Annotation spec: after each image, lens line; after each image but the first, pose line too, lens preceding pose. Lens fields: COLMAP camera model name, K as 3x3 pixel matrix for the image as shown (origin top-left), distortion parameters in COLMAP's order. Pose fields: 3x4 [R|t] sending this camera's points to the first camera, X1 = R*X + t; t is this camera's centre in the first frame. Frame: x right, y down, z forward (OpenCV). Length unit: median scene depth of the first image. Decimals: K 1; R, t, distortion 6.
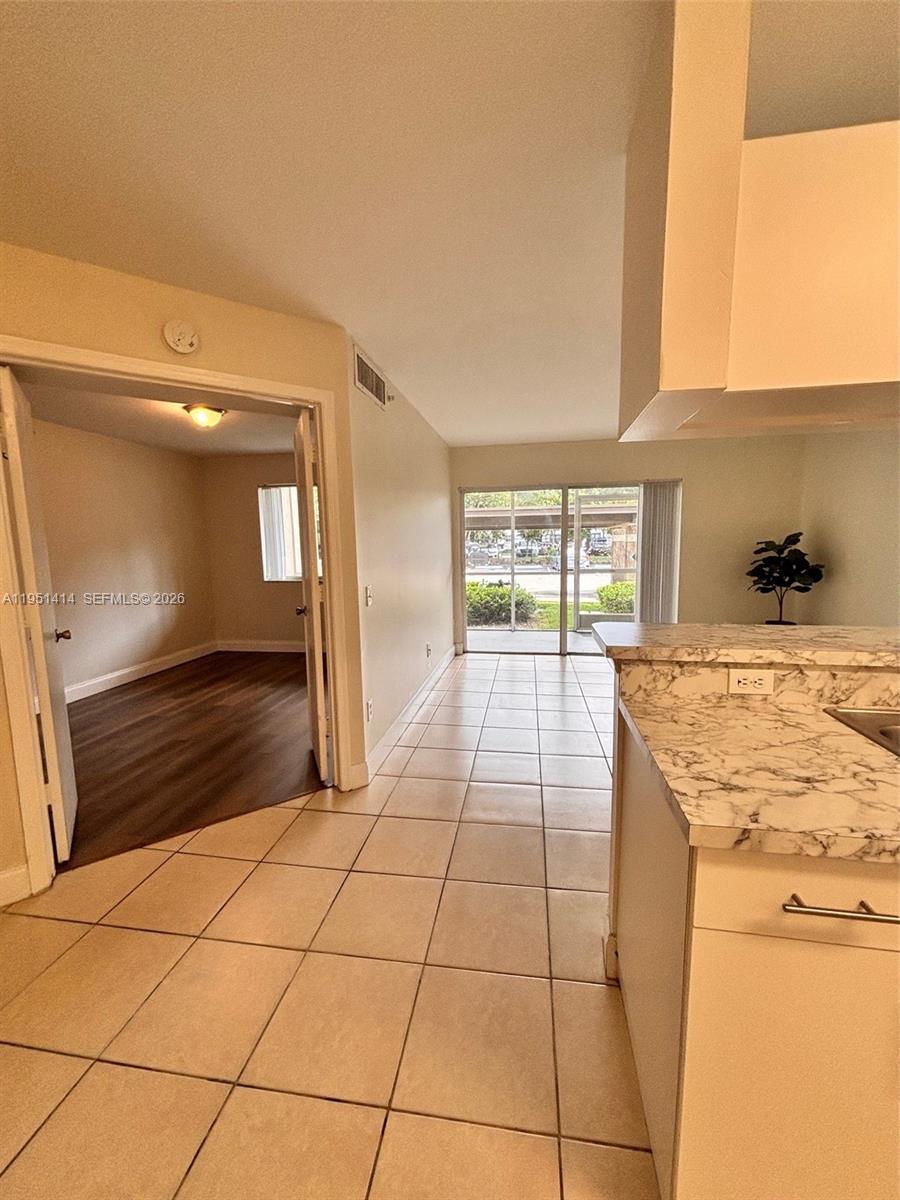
lens RADIAL K [[484.4, 0, 457.4], [0, 484.4, 598.7], [0, 0, 1]] dist [-0.000367, -0.000687]
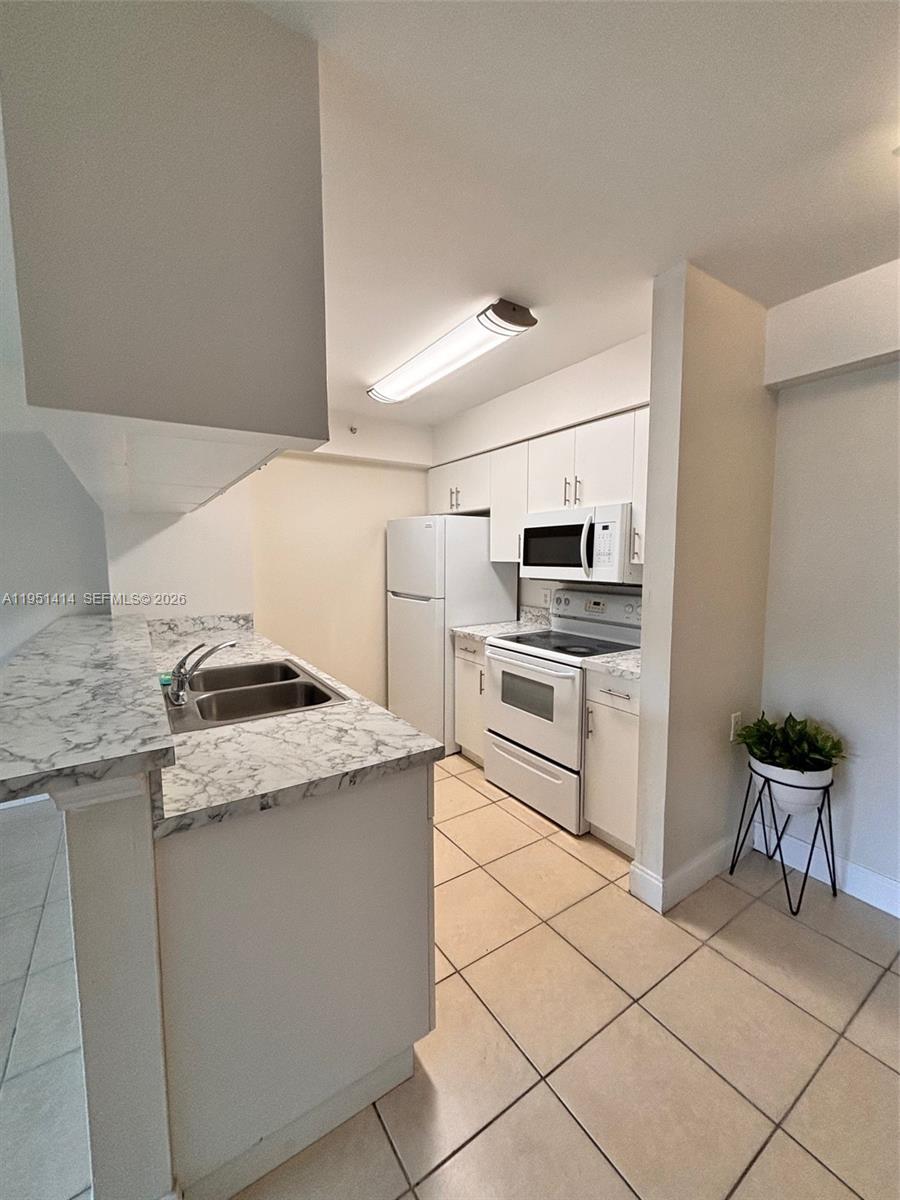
lens RADIAL K [[484.4, 0, 454.6], [0, 484.4, 598.1], [0, 0, 1]] dist [-0.000367, -0.000687]
pose [[-0.683296, -0.048908, 0.728502, -0.435075], [0.099114, 0.982305, 0.158910, -0.172500], [-0.723383, 0.180787, -0.666358, 1.200349]]
